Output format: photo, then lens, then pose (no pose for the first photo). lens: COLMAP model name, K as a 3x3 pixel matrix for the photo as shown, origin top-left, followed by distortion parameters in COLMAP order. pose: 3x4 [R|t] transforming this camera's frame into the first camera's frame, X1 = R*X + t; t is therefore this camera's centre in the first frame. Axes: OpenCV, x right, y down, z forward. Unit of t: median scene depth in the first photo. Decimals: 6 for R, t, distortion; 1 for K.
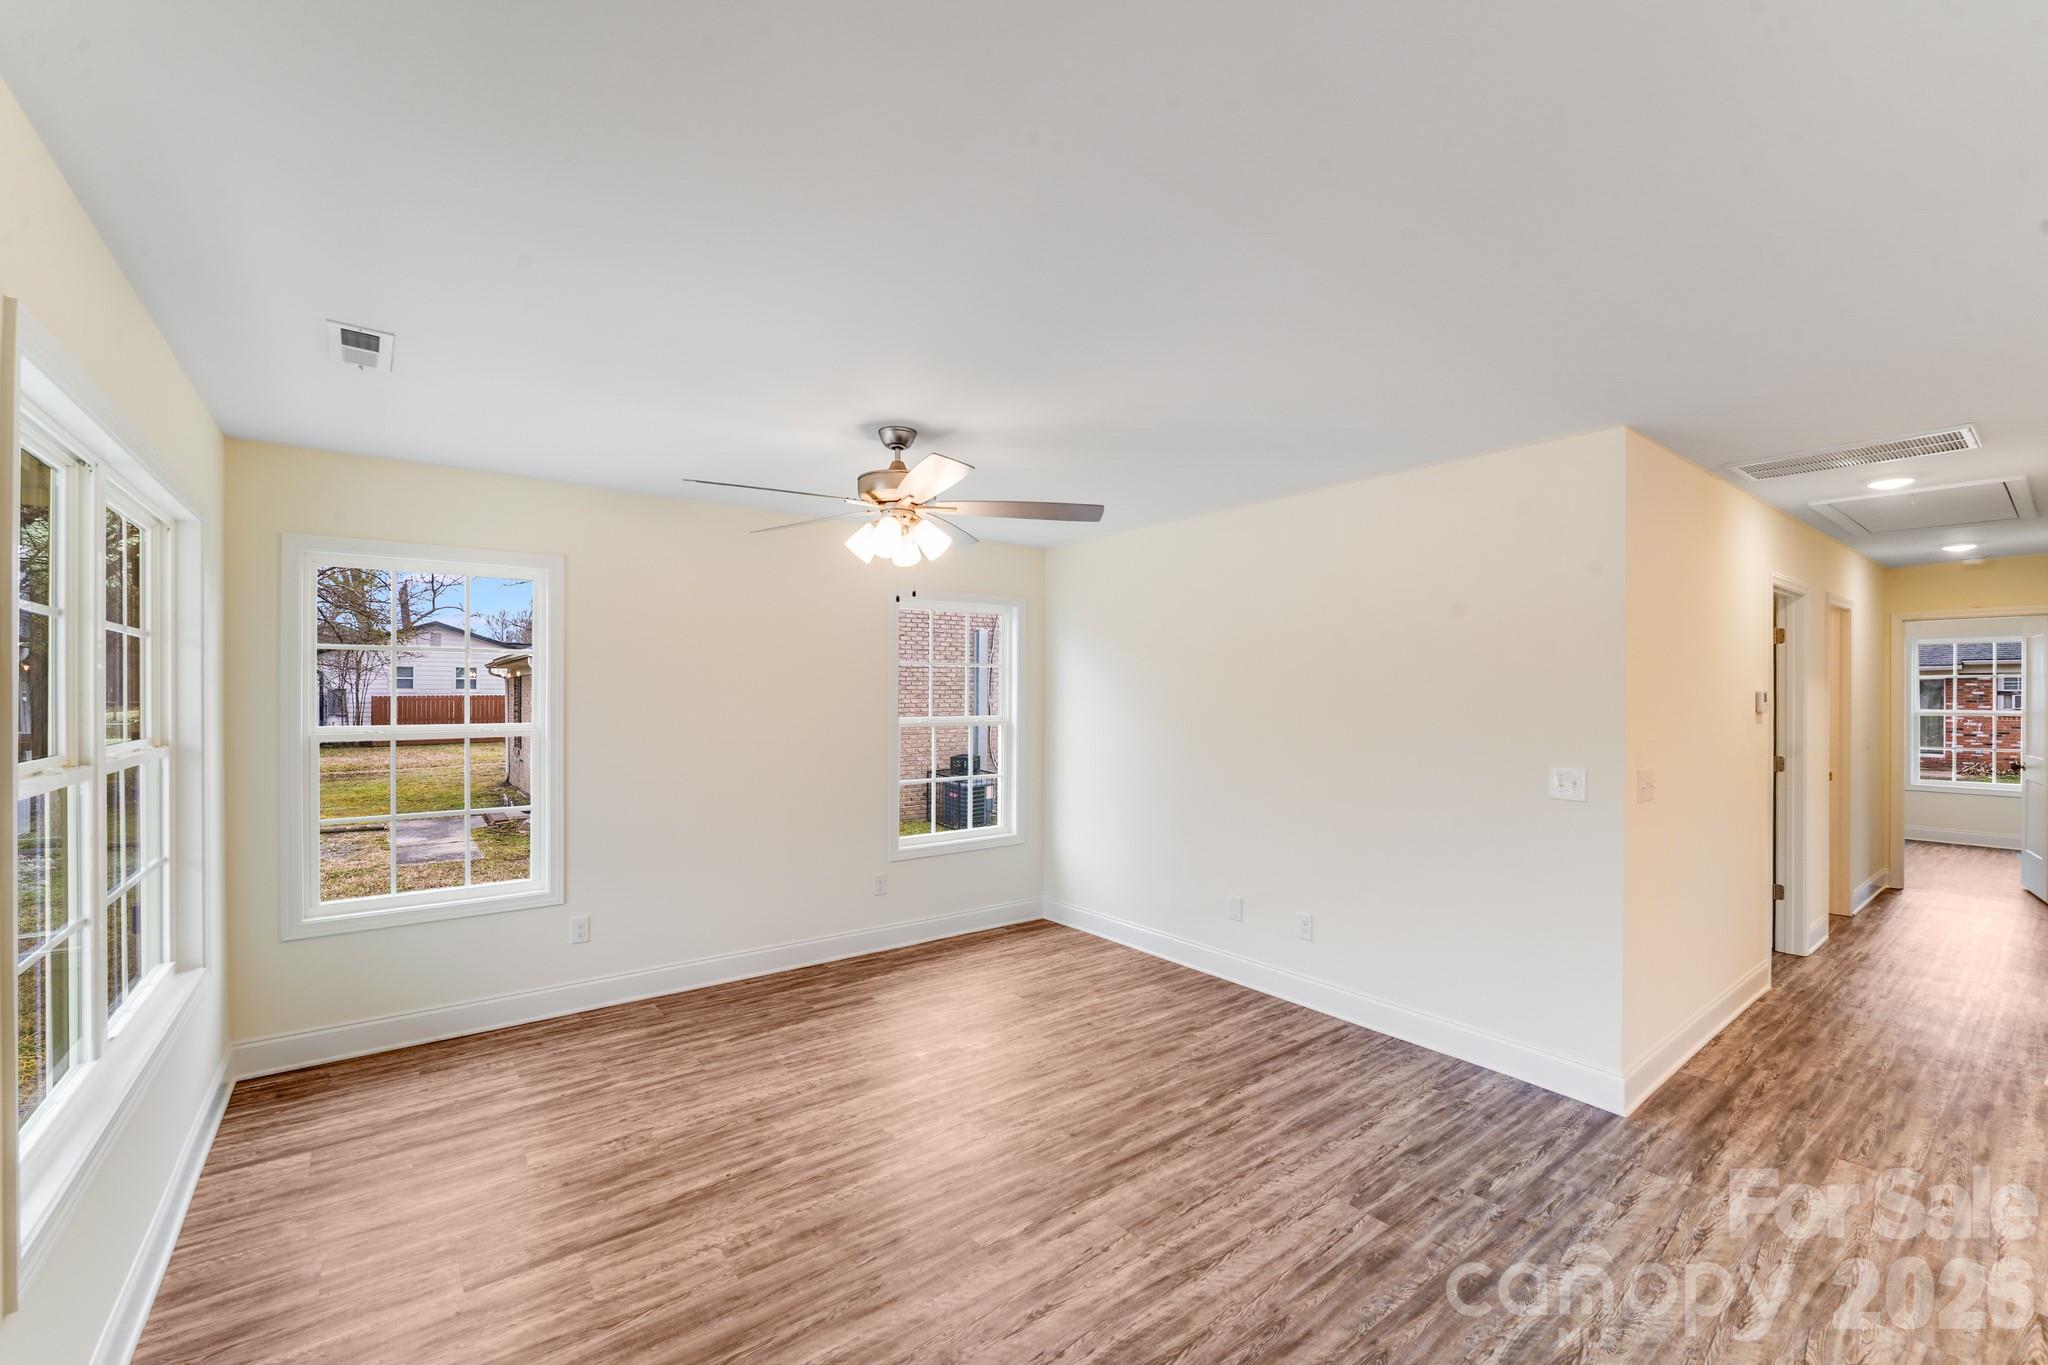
lens RADIAL K [[845.3, 0, 1017.4], [0, 845.3, 687.5], [0, 0, 1]] dist [-0.005034, -0.004993]
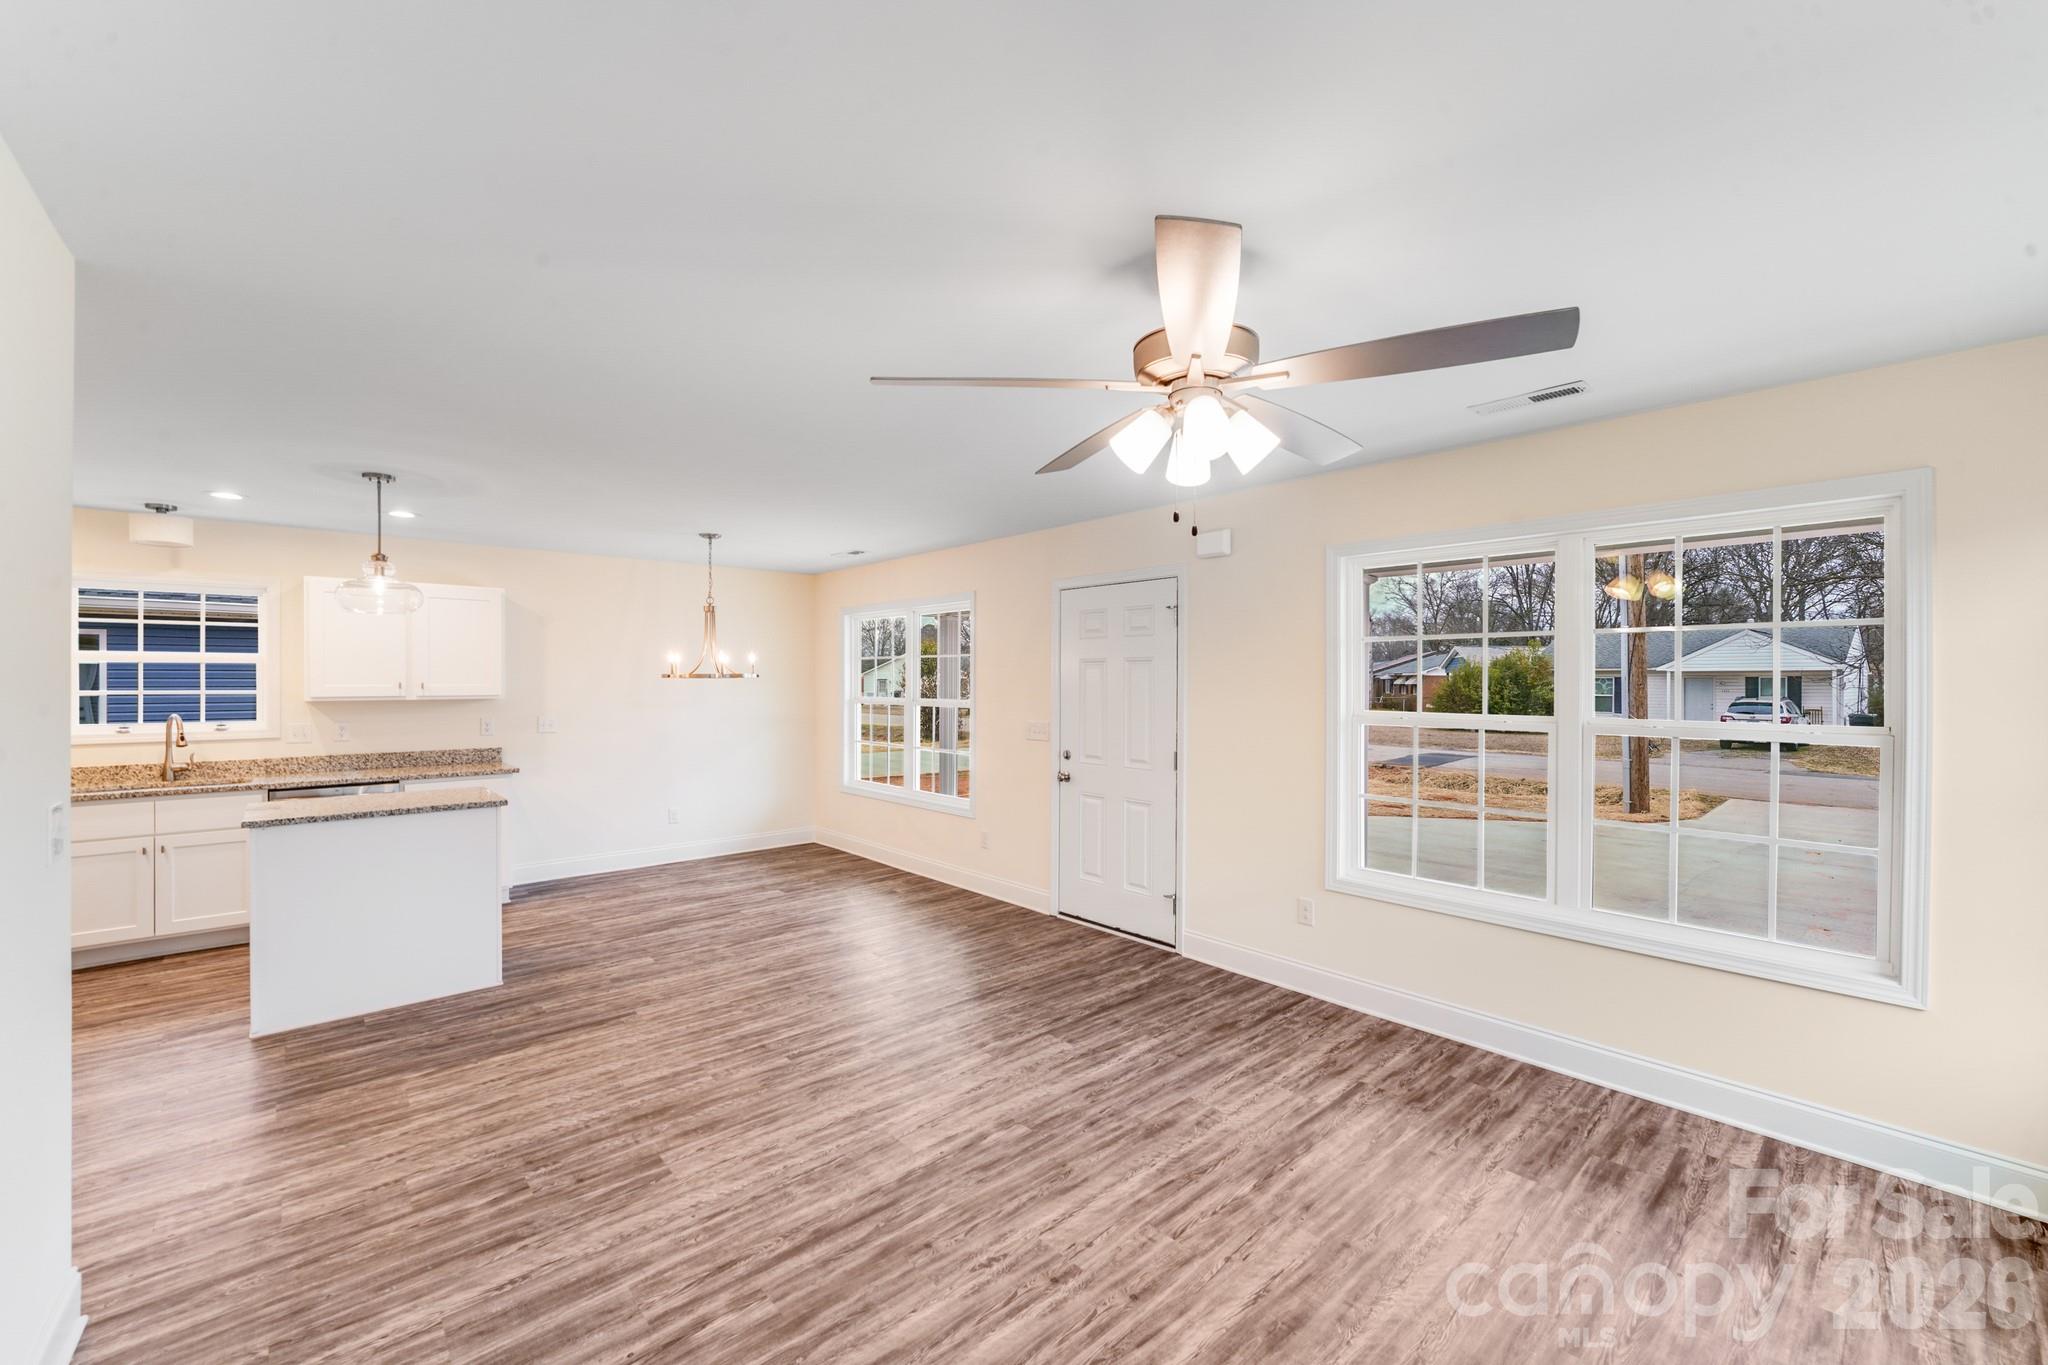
lens RADIAL K [[825.1, 0, 1025.6], [0, 825.1, 678.6], [0, 0, 1]] dist [-0.001334, -0.008334]
pose [[-0.997014, -0.001934, -0.077195, 0.034882], [-0.001600, 0.999989, -0.004382, 0.009809], [0.077203, -0.004245, -0.997006, 1.711810]]
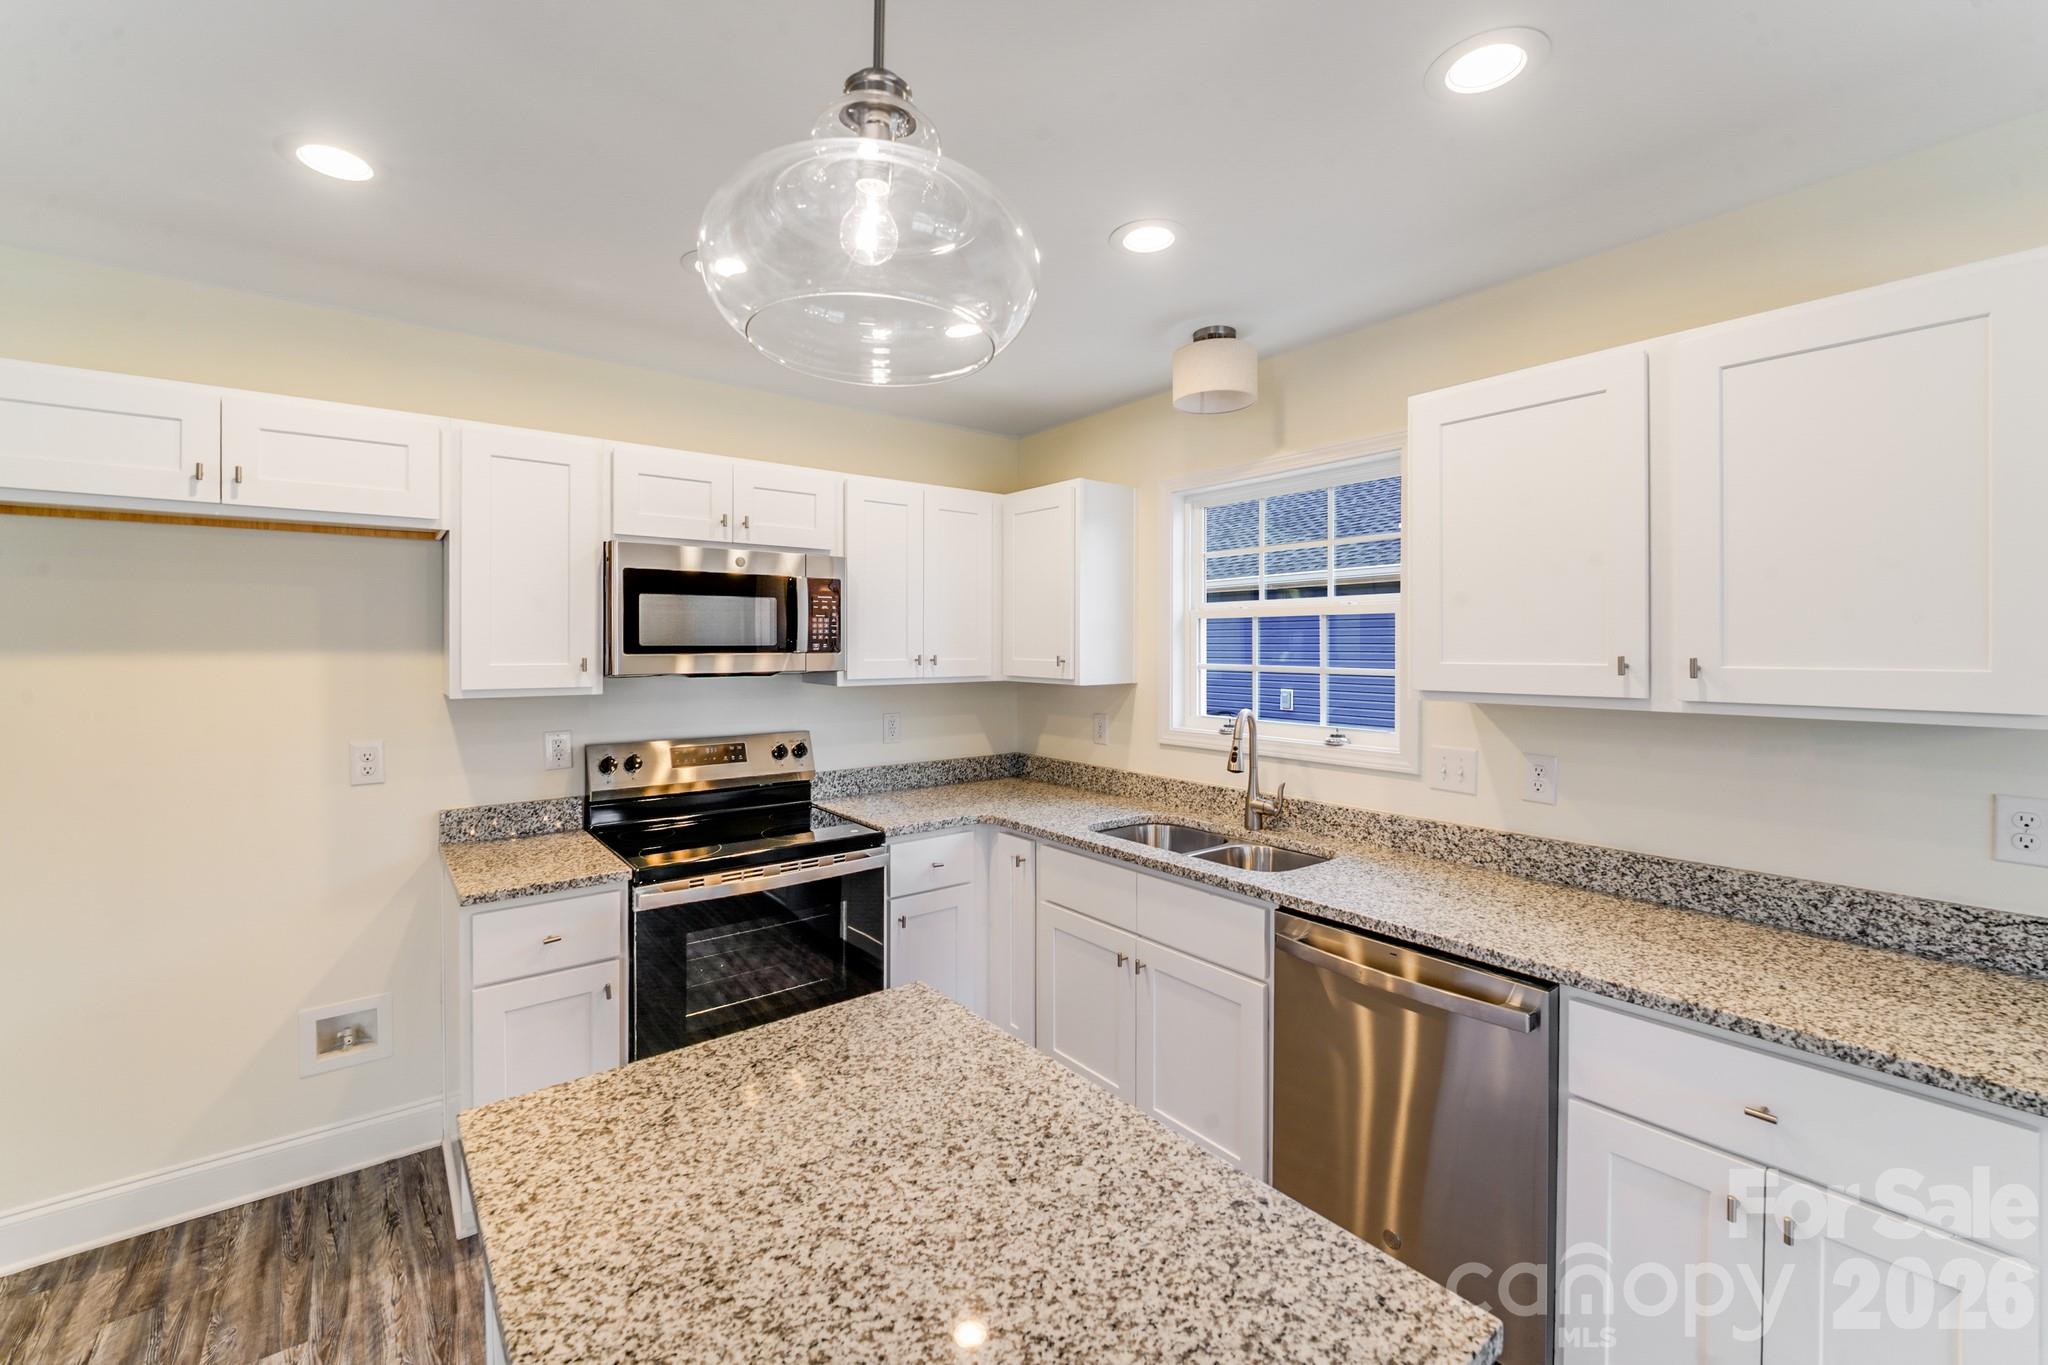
lens RADIAL K [[842.8, 0, 1018.9], [0, 842.8, 646.2], [0, 0, 1]] dist [-0.001479, -0.005302]
pose [[-0.016424, -0.004238, 0.999856, 0.678986], [-0.002606, 0.999988, 0.004196, 0.005684], [-0.999862, -0.002537, -0.016435, 0.252050]]
